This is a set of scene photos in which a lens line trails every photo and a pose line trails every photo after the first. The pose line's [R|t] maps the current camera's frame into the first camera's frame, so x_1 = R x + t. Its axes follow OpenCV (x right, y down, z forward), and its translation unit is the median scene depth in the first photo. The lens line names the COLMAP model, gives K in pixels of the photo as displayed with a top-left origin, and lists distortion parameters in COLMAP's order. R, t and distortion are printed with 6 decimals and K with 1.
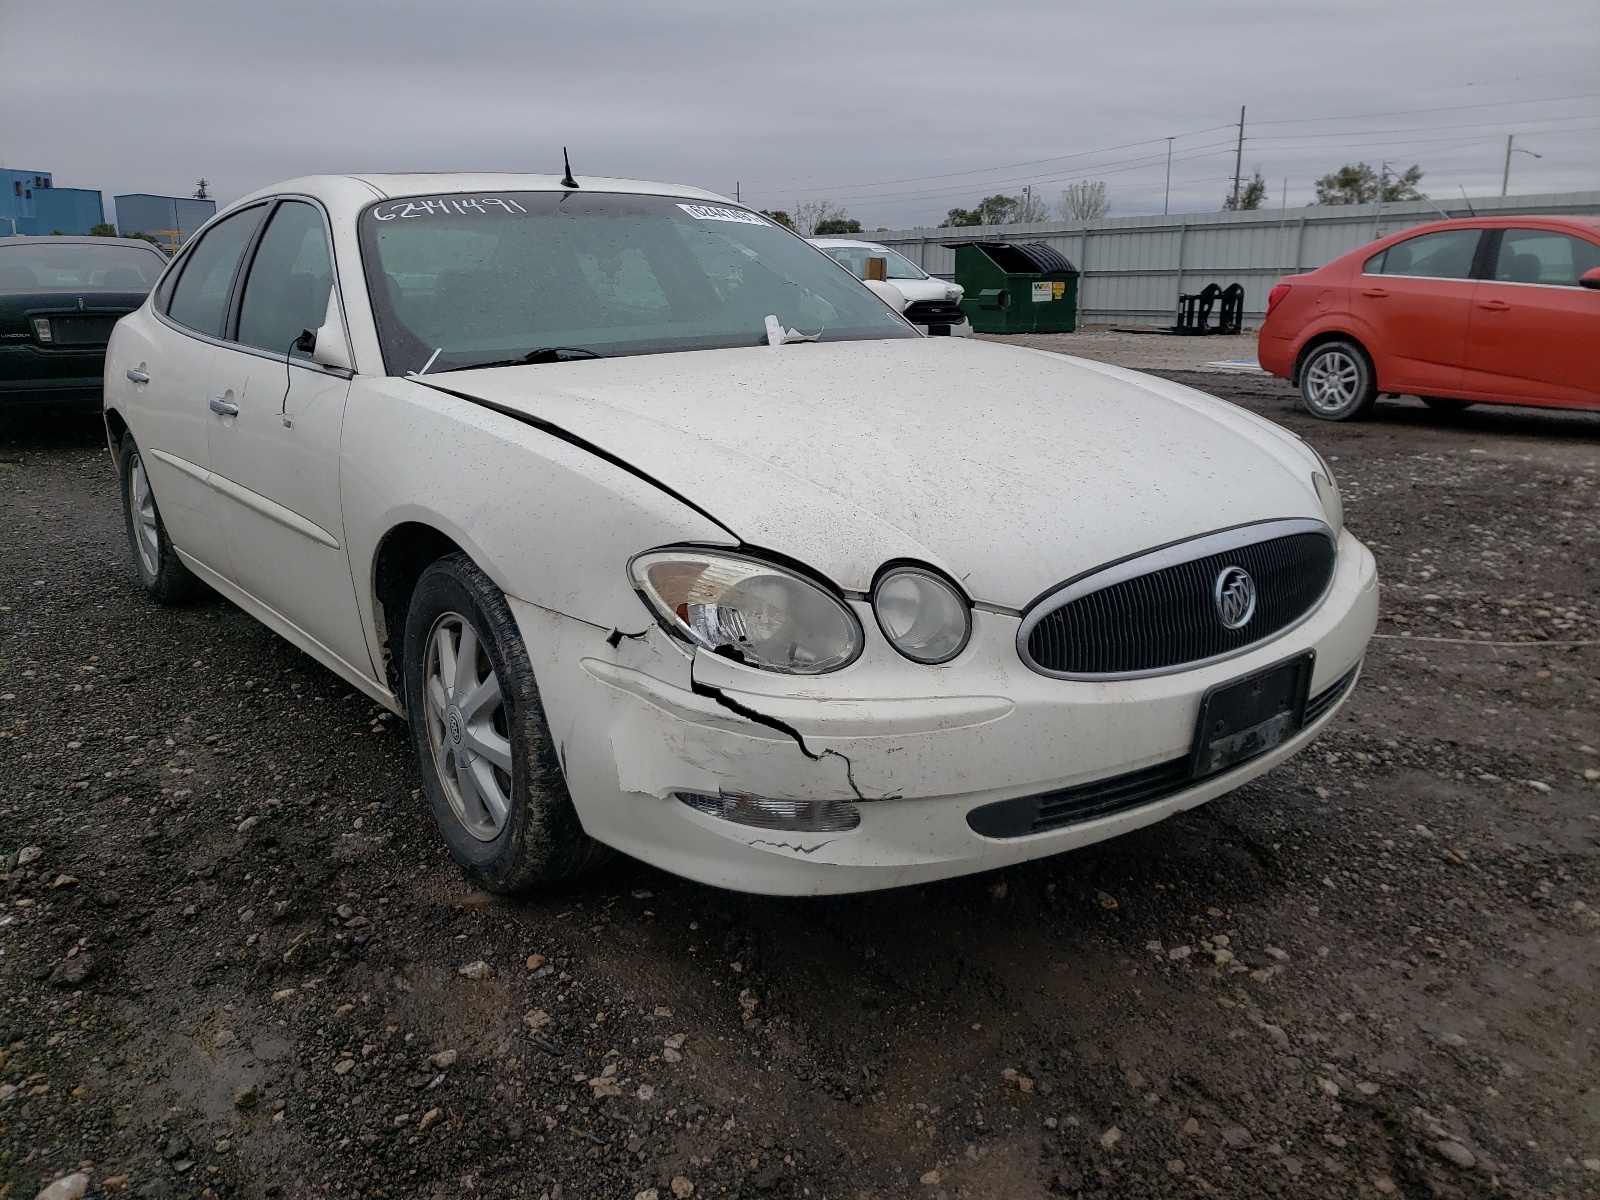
lens RADIAL K [[1444.3, 0, 800.0], [0, 1444.3, 600.0], [0, 0, 1]] dist [0.008400, -0.004291]
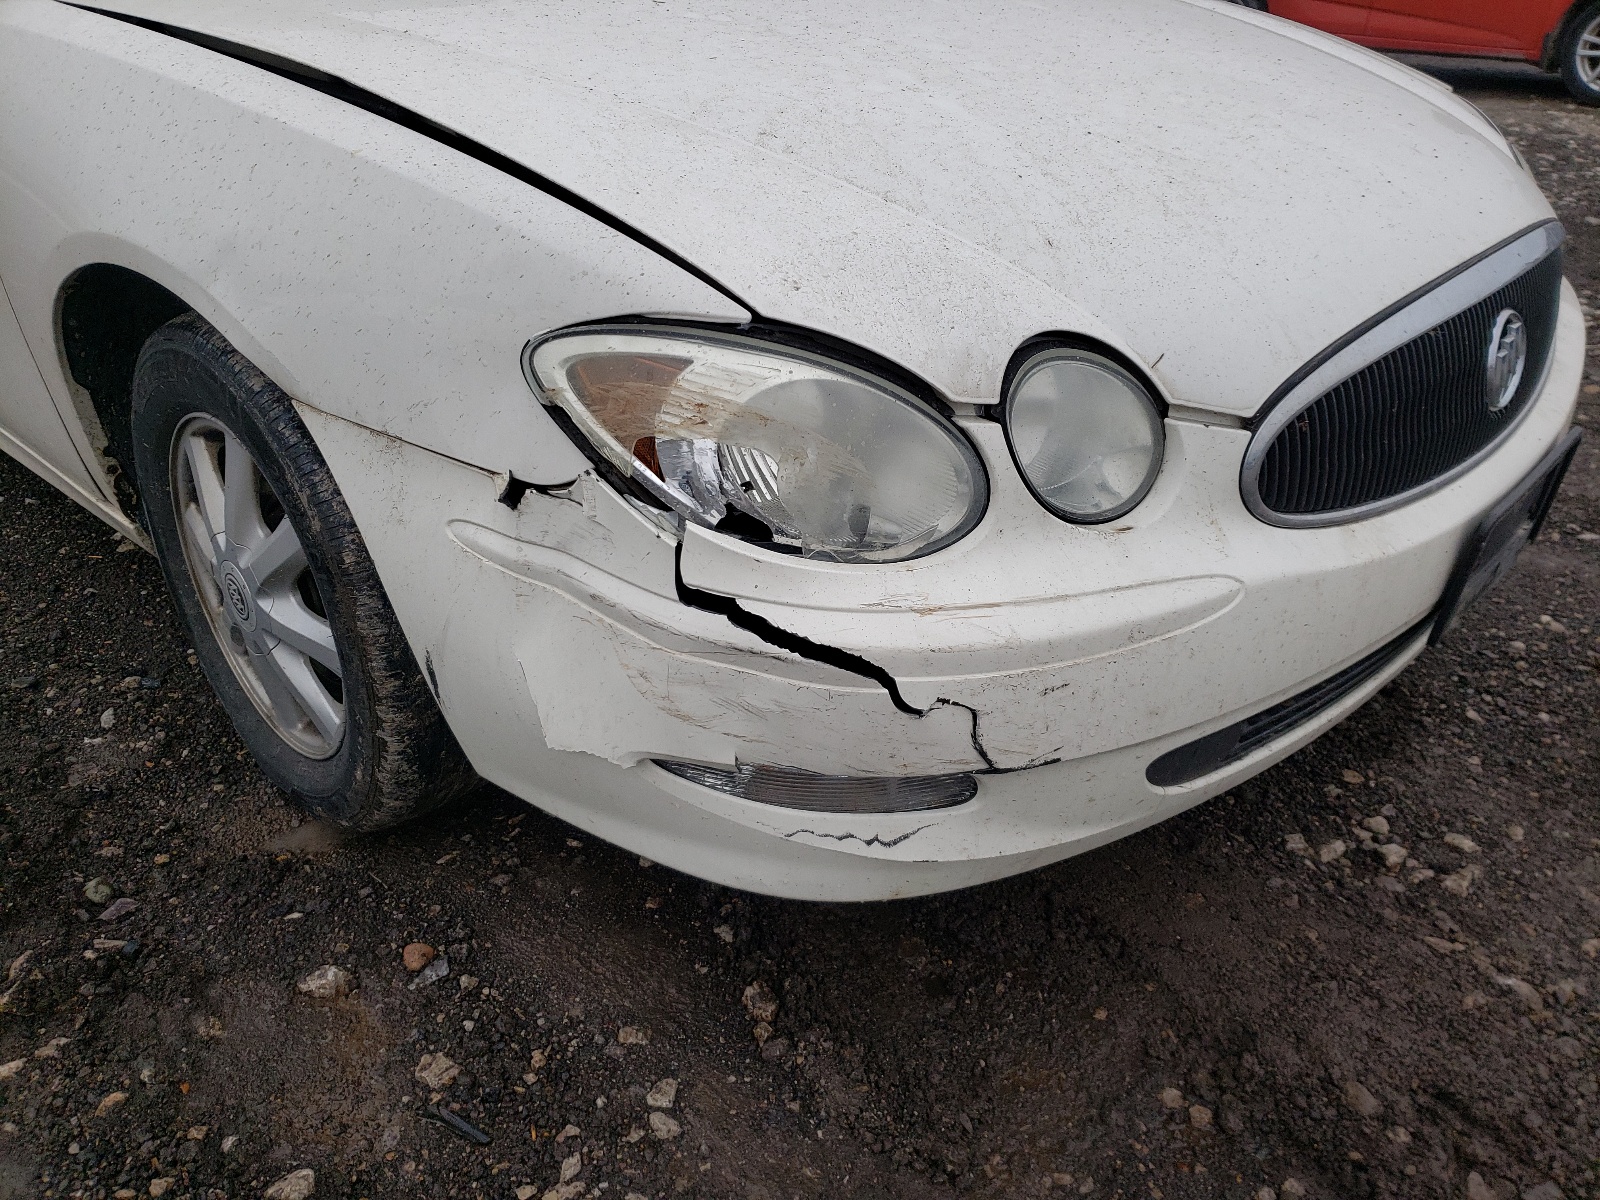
lens RADIAL K [[1263.0, 0, 800.0], [0, 1263.0, 600.0], [0, 0, 1]] dist [-0.019125, 0.062120]
pose [[0.983466, -0.077557, 0.163646, -0.098364], [0.032088, 0.963981, 0.264028, -0.056197], [-0.178229, -0.254411, 0.950531, 0.489695]]
